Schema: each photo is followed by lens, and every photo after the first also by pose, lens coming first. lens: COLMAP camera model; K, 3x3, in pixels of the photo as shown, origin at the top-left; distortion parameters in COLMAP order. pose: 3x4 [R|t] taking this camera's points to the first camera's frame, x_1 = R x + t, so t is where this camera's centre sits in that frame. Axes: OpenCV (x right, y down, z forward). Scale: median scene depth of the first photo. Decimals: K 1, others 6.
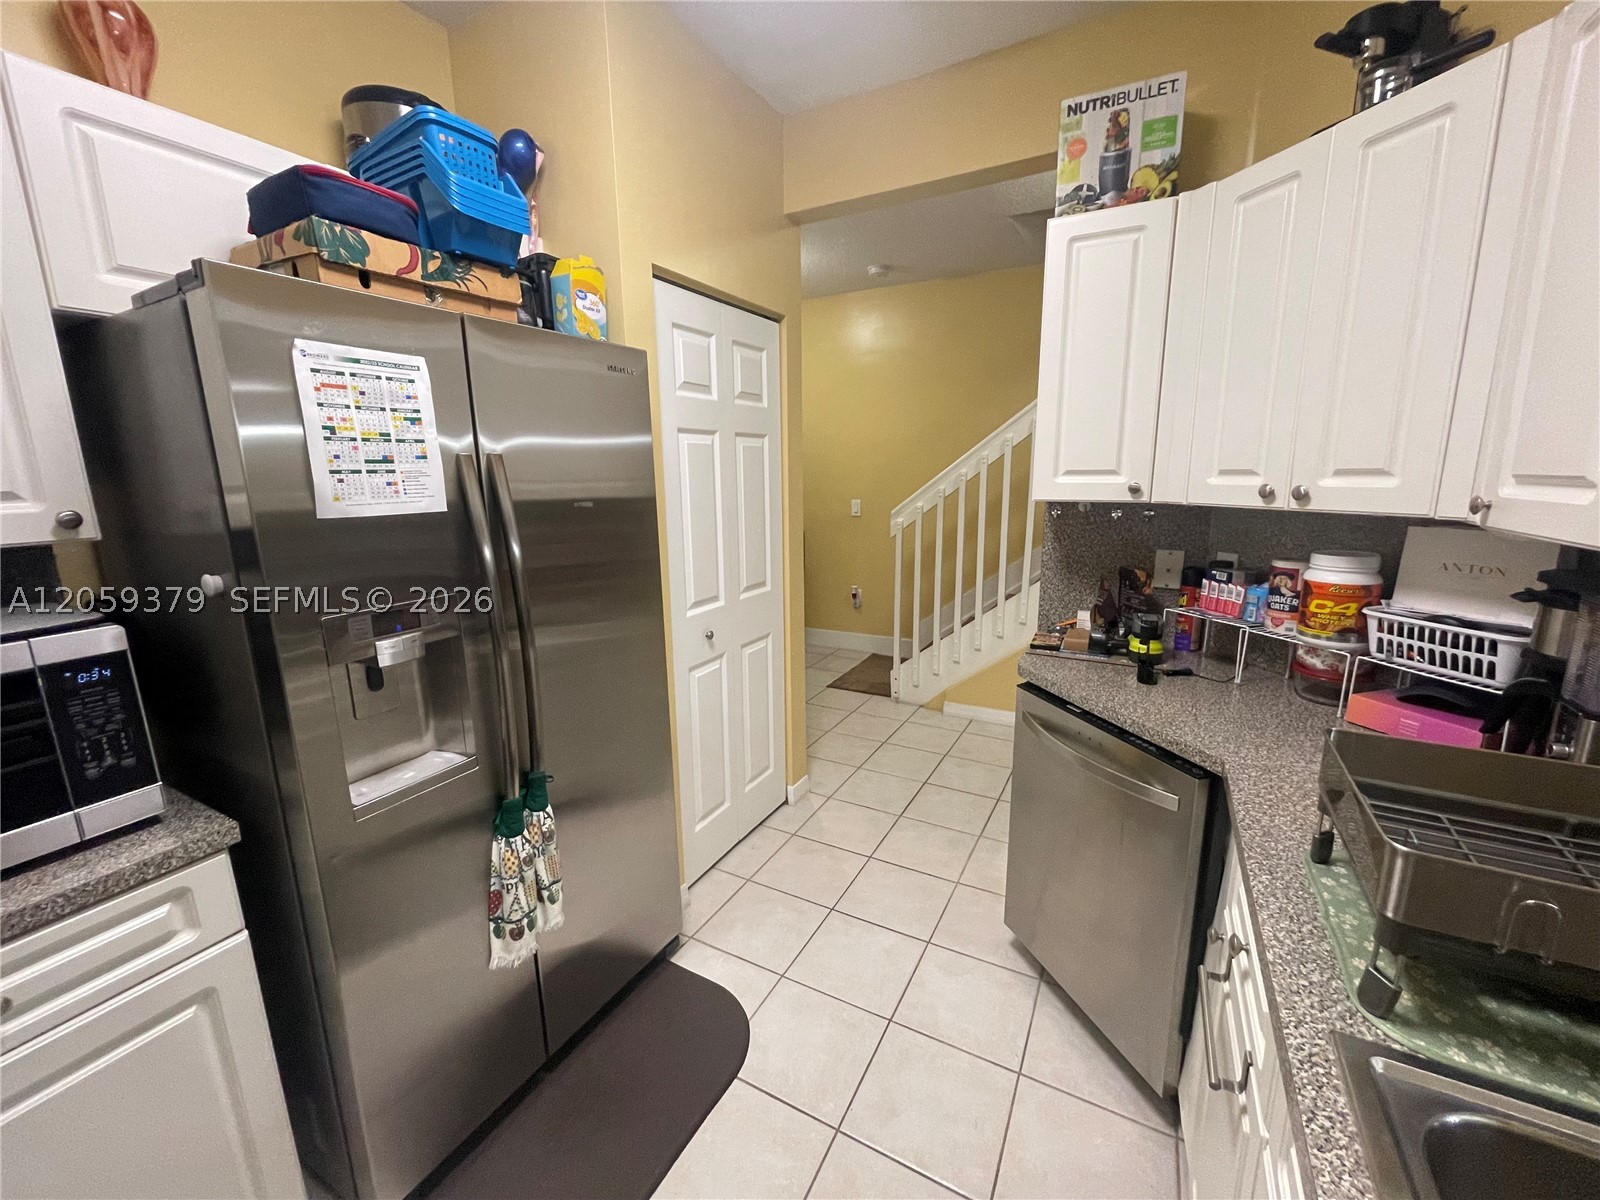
lens RADIAL K [[647.7, 0, 795.4], [0, 647.7, 598.2], [0, 0, 1]] dist [0.001209, 0.000061]
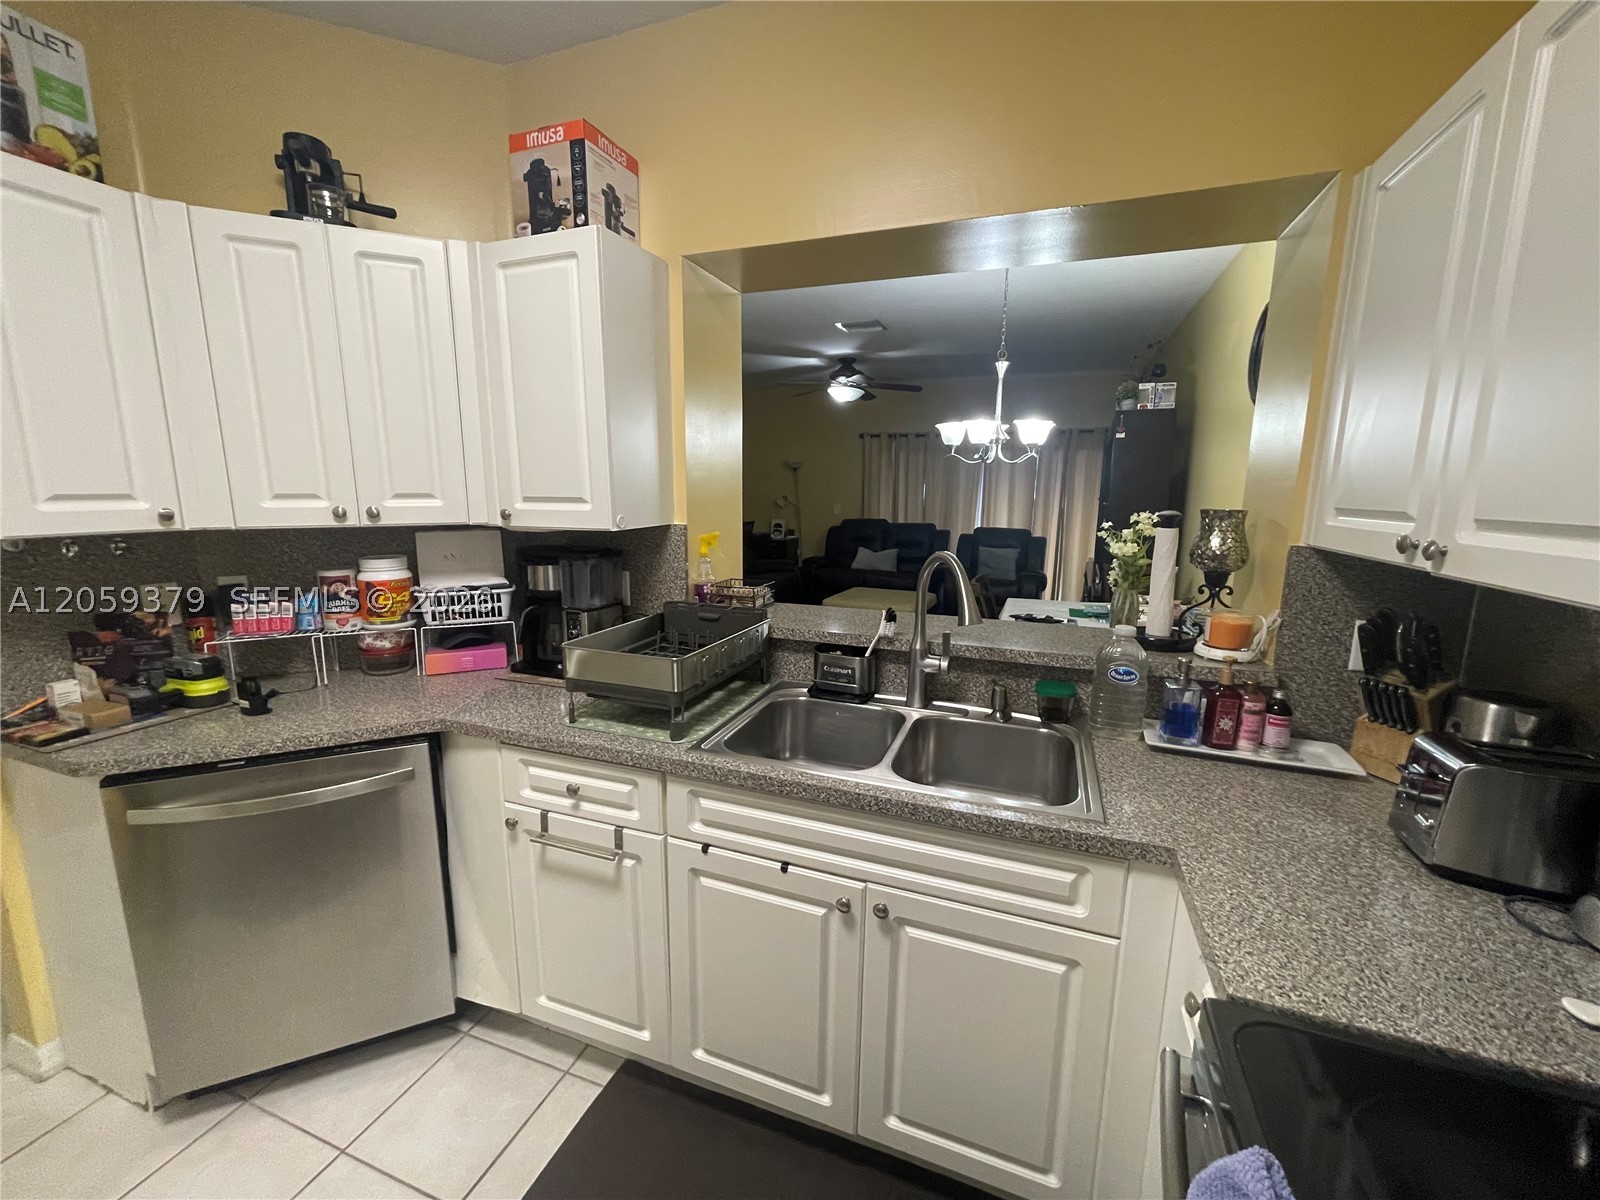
lens RADIAL K [[647.7, 0, 795.4], [0, 647.7, 598.2], [0, 0, 1]] dist [0.001209, 0.000061]
pose [[-0.147197, -0.159218, 0.976208, -0.525804], [0.190696, 0.963874, 0.185960, -0.067511], [-0.970550, 0.213531, -0.111517, 0.322359]]
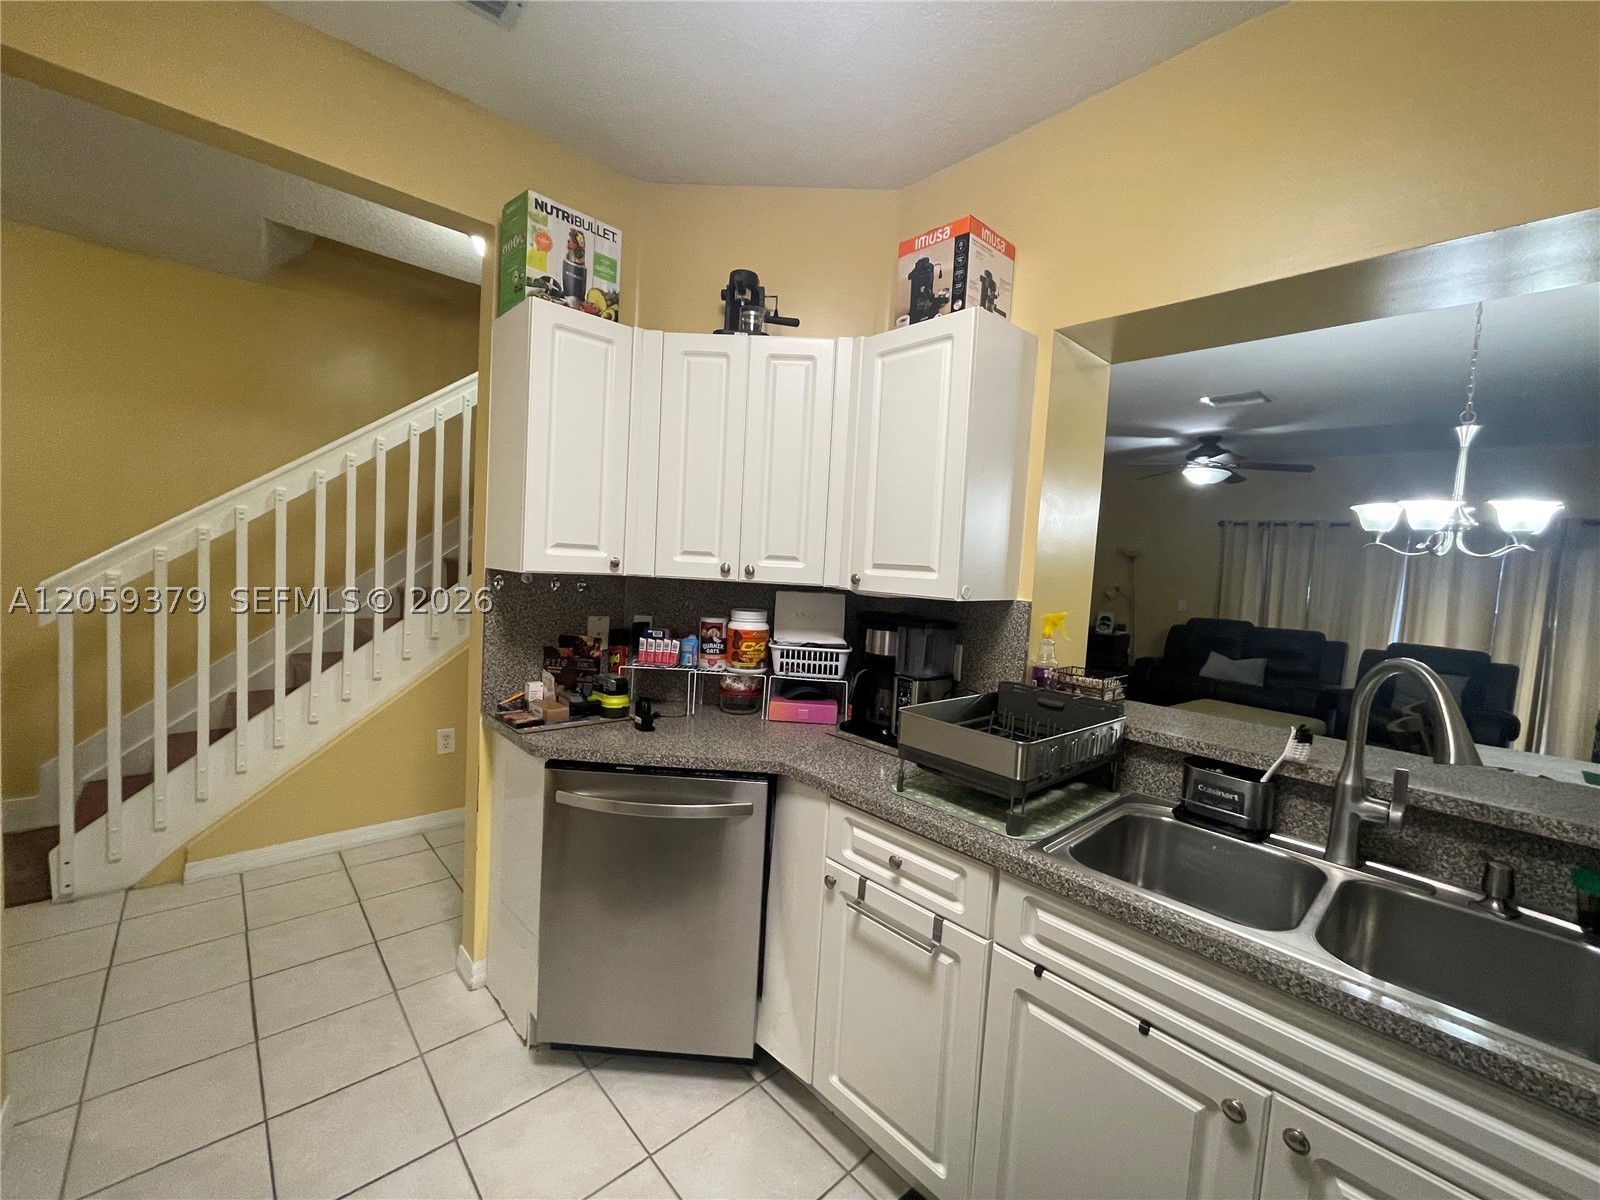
lens RADIAL K [[650.3, 0, 796.2], [0, 650.3, 597.2], [0, 0, 1]] dist [0.003623, -0.004792]
pose [[0.313620, -0.025940, 0.949194, -0.499384], [0.128347, 0.991611, -0.015308, -0.056474], [-0.940834, 0.126627, 0.314319, 0.386881]]
